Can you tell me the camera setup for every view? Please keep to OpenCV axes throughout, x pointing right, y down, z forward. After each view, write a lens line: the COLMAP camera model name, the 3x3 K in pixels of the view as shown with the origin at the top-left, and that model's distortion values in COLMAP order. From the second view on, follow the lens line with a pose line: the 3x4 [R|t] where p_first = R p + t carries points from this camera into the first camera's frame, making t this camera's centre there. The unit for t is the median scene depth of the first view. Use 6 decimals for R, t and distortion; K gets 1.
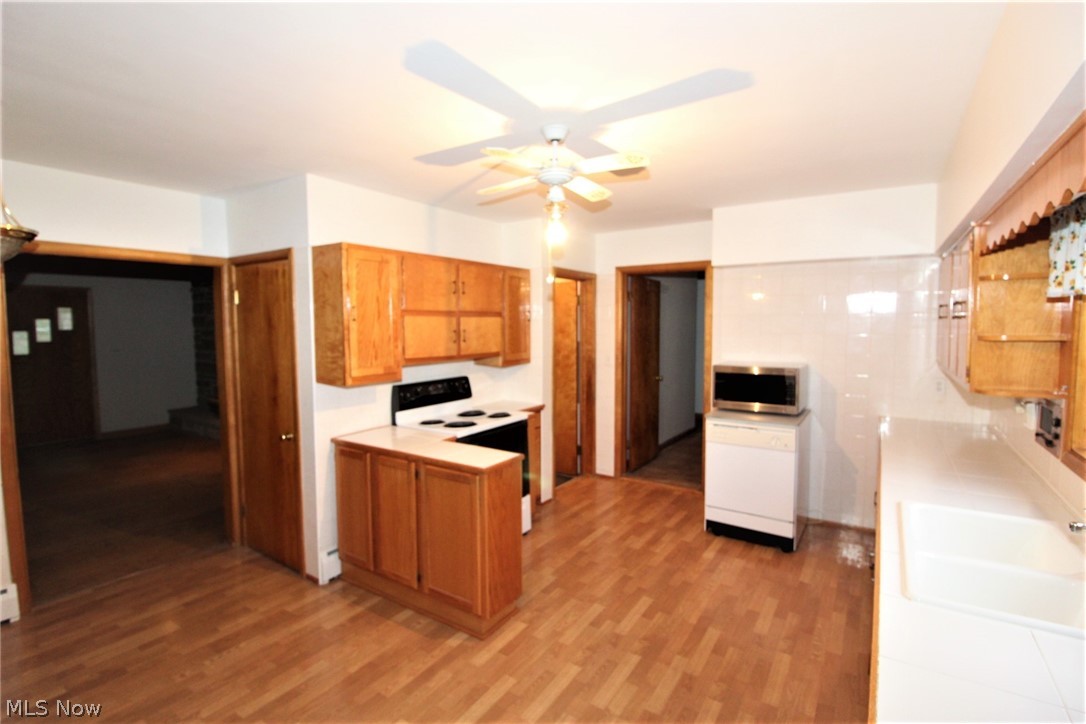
lens RADIAL K [[502.5, 0, 541.4], [0, 502.5, 358.5], [0, 0, 1]] dist [-0.003774, -0.010863]
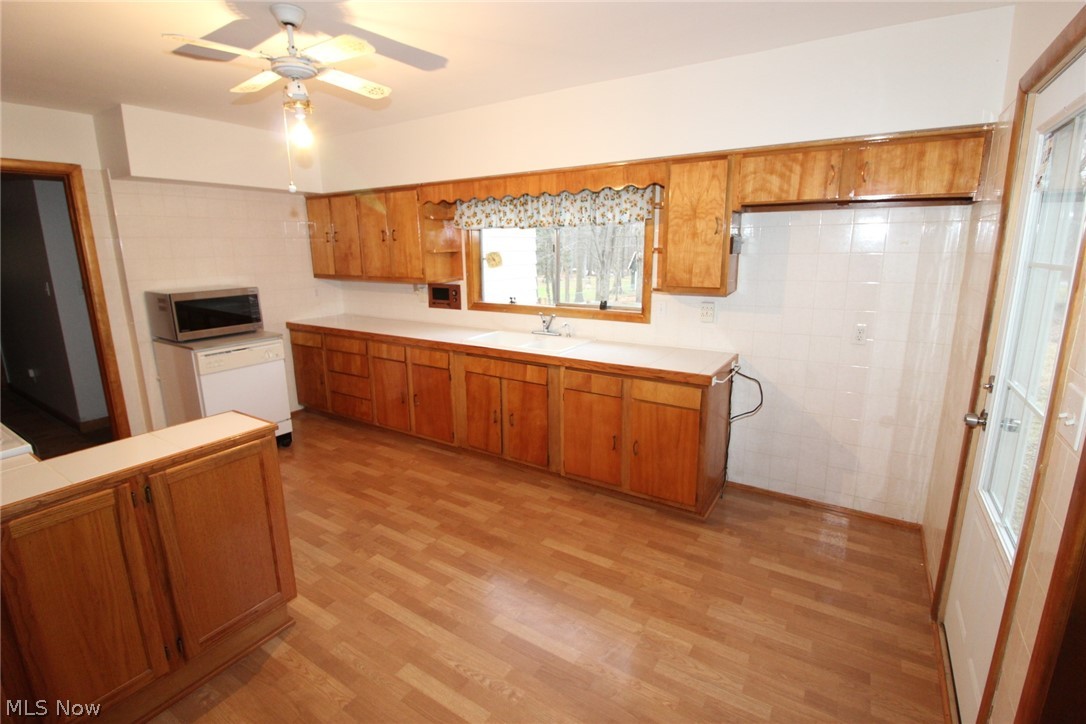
lens RADIAL K [[502.5, 0, 540.9], [0, 502.5, 357.4], [0, 0, 1]] dist [-0.003774, -0.010863]
pose [[-0.021451, -0.210880, 0.977277, -0.897502], [0.080629, 0.973953, 0.211932, -0.019311], [-0.996513, 0.083343, -0.003889, 0.579607]]
